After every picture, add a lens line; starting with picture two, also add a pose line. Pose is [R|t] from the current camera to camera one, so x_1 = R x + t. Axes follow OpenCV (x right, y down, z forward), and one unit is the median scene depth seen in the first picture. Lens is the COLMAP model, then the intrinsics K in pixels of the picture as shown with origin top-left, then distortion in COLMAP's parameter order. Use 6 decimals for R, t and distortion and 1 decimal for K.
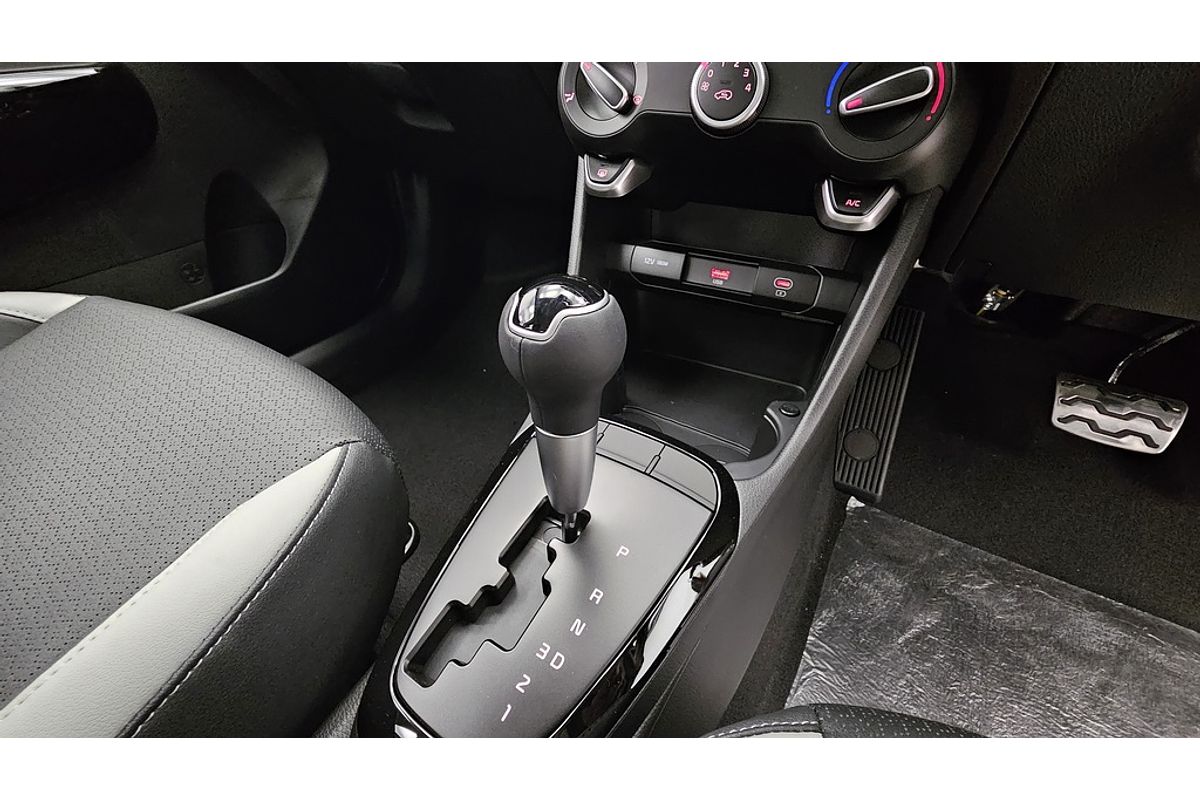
lens RADIAL K [[497.7, 0, 607.8], [0, 497.7, 393.5], [0, 0, 1]] dist [-0.000765, -0.000199]
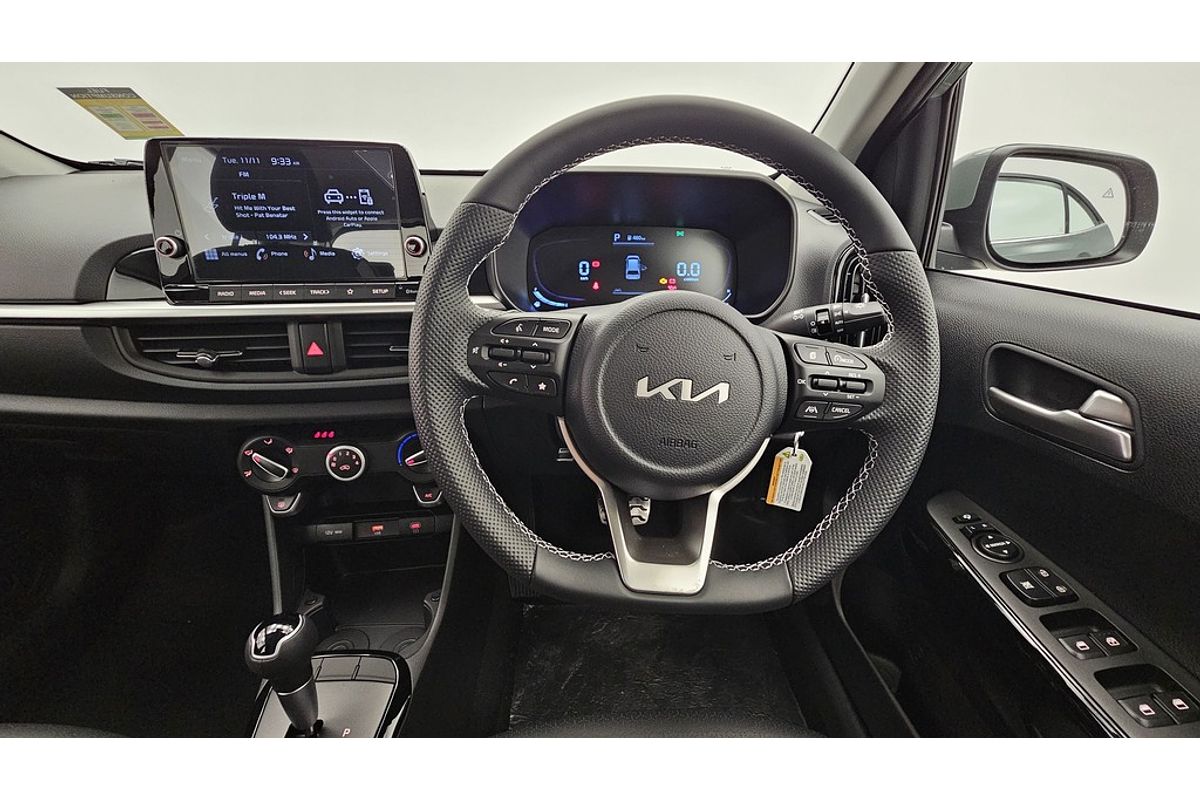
lens RADIAL K [[497.7, 0, 607.8], [0, 497.7, 393.5], [0, 0, 1]] dist [-0.000765, -0.000199]
pose [[0.831256, -0.217909, 0.511398, 0.125731], [0.312795, 0.943859, -0.106253, -0.277864], [-0.459534, 0.248286, 0.852750, -1.005064]]
